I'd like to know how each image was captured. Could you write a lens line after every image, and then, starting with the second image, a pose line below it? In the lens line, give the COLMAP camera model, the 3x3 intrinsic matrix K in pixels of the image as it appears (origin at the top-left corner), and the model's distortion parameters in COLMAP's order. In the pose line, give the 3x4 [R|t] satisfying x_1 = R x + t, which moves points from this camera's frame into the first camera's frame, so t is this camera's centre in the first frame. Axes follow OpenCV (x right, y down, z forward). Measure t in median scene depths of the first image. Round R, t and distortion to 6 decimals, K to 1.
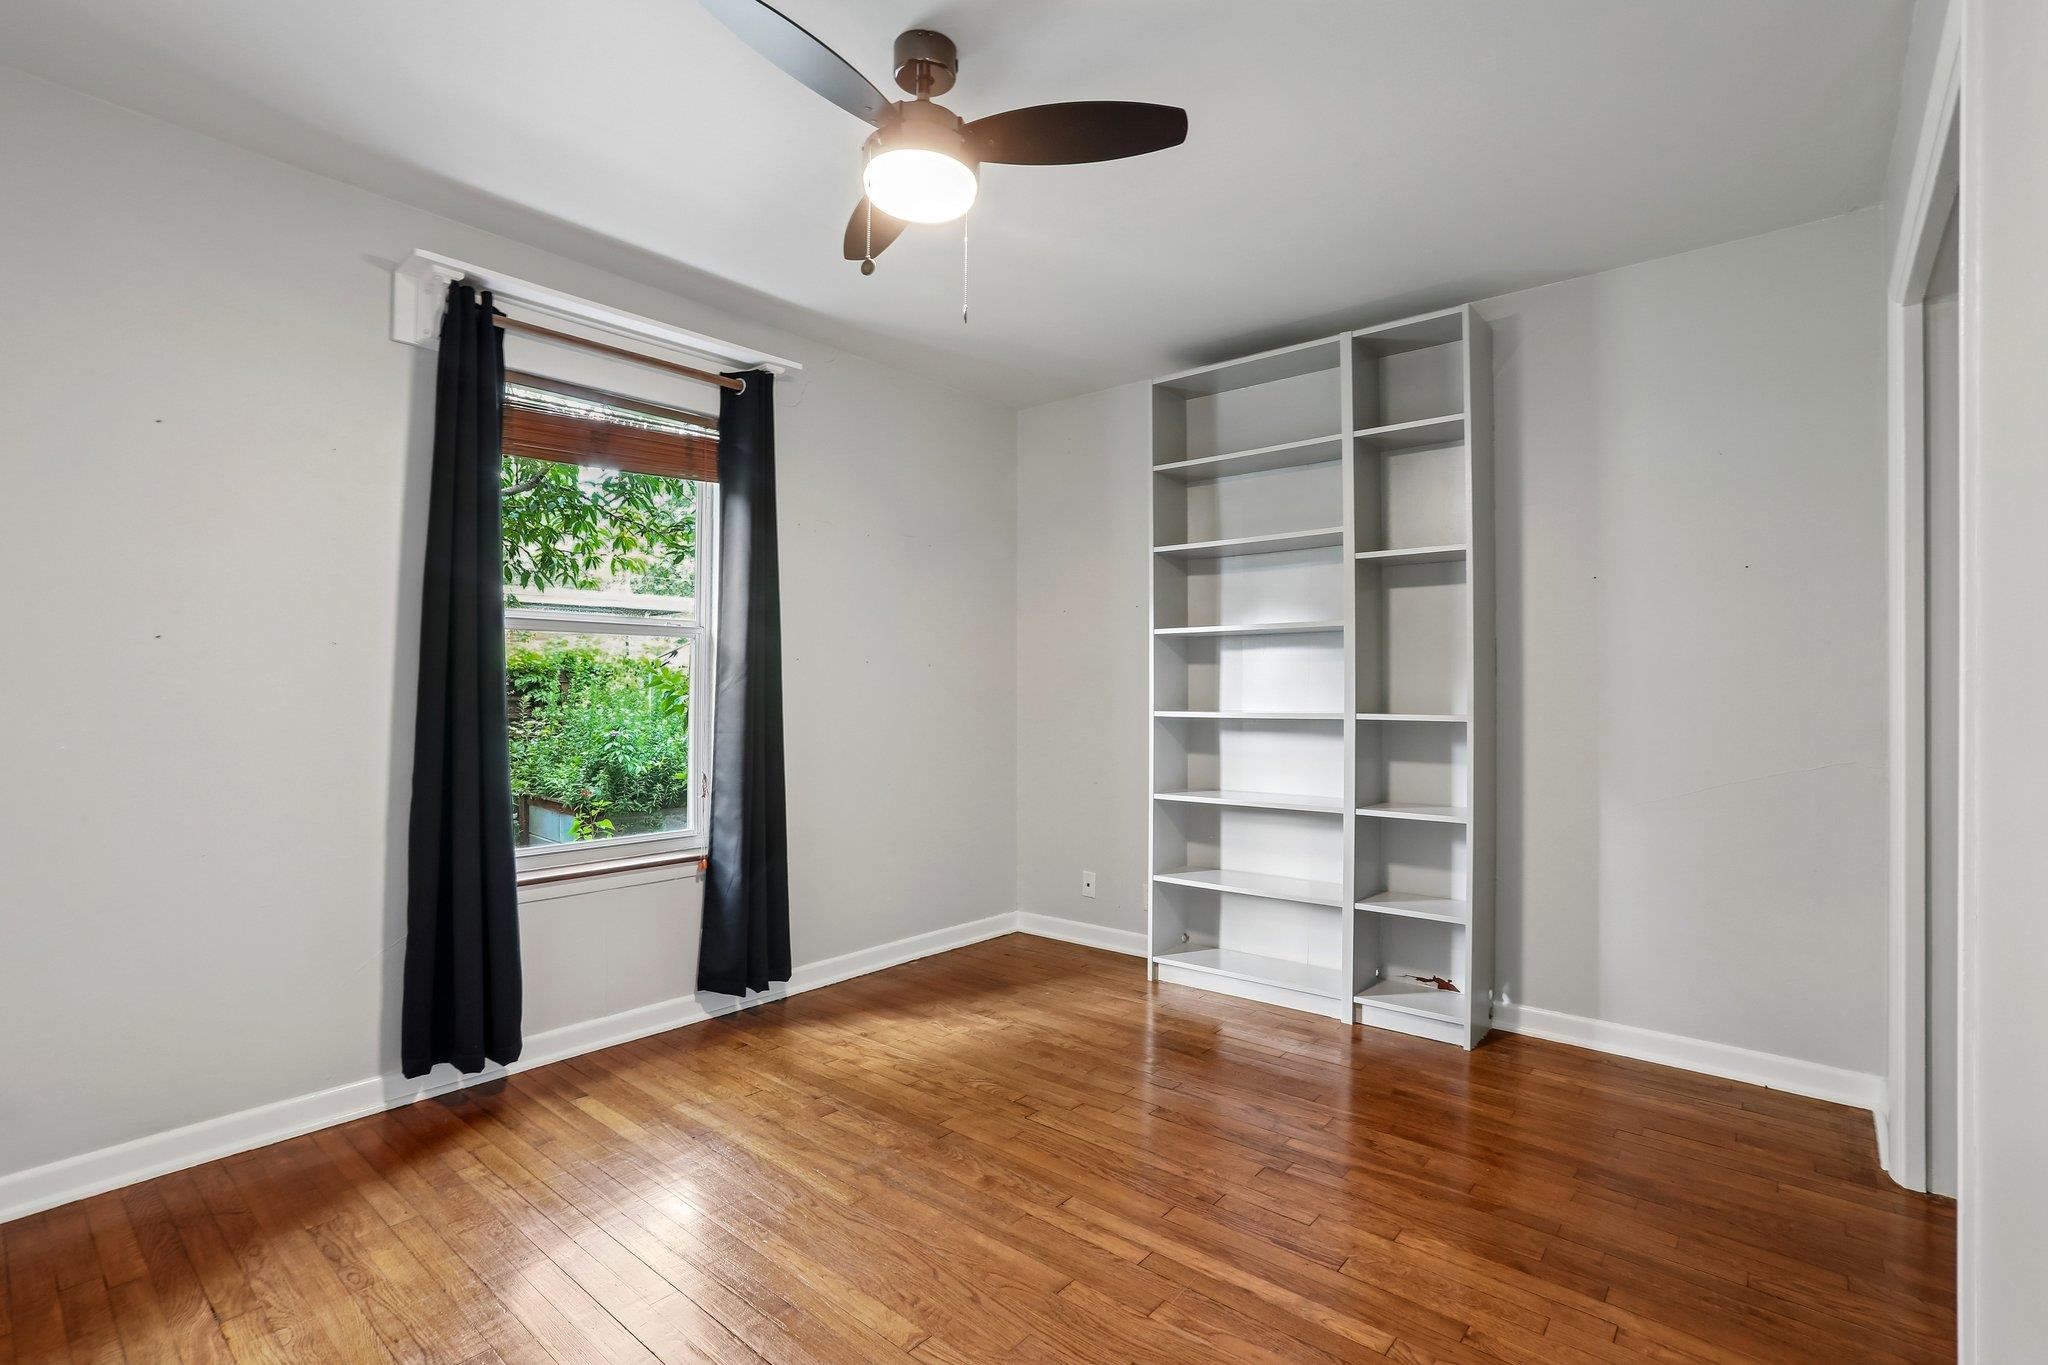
lens RADIAL K [[940.7, 0, 1007.1], [0, 940.7, 683.3], [0, 0, 1]] dist [-0.041406, 0.015310]
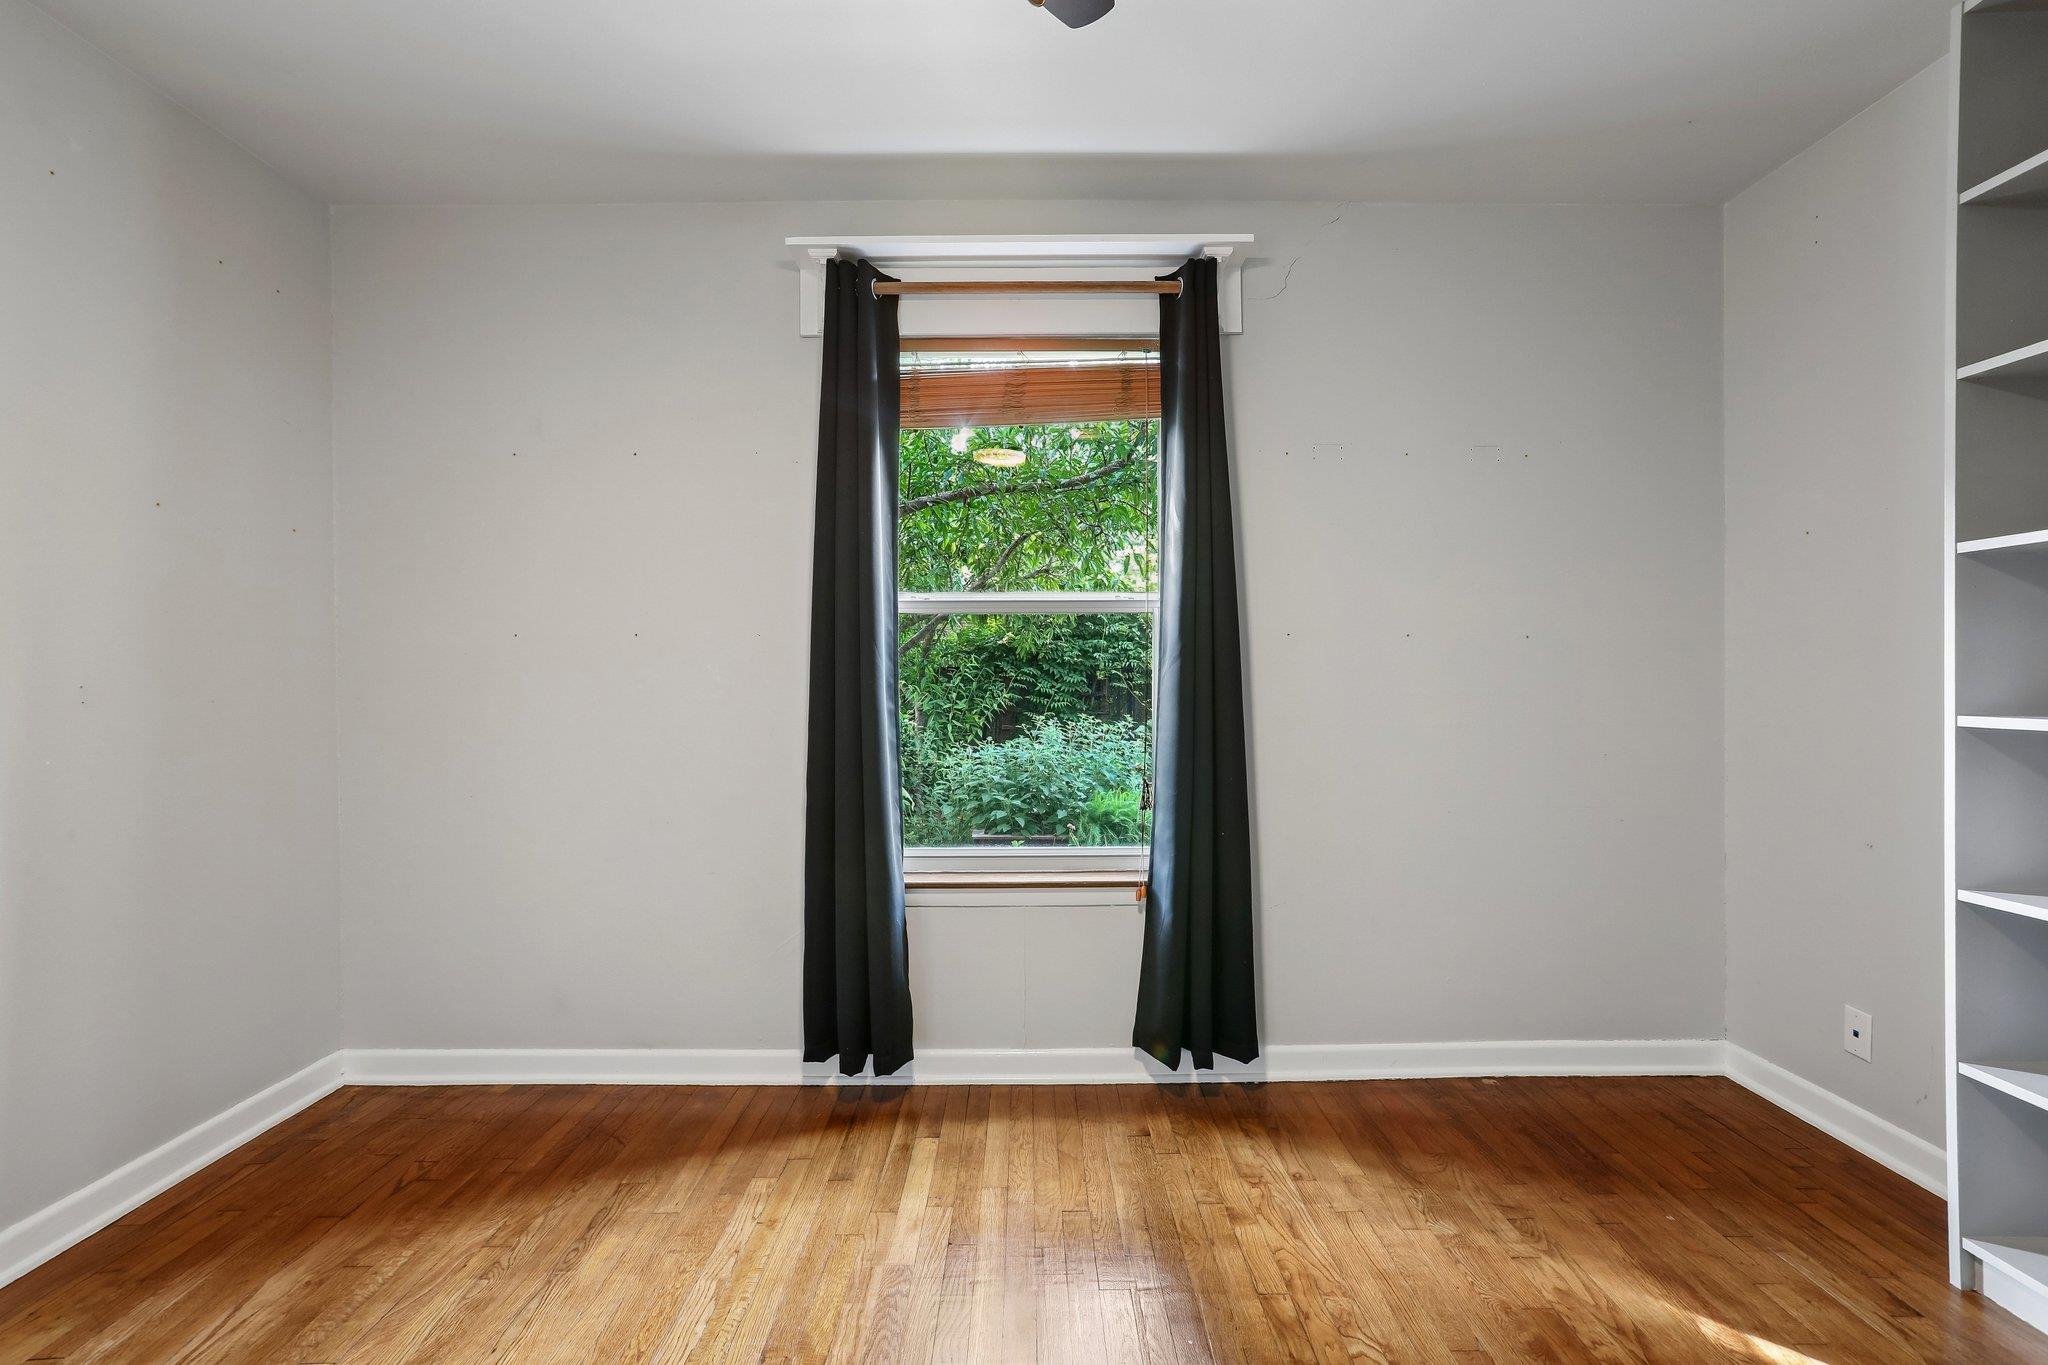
lens RADIAL K [[940.7, 0, 1014.3], [0, 940.7, 685.8], [0, 0, 1]] dist [-0.041406, 0.015310]
pose [[0.663341, 0.001415, -0.748316, 0.211038], [0.011334, 0.999865, 0.011937, 0.003821], [0.748231, -0.016399, 0.663235, 0.383513]]
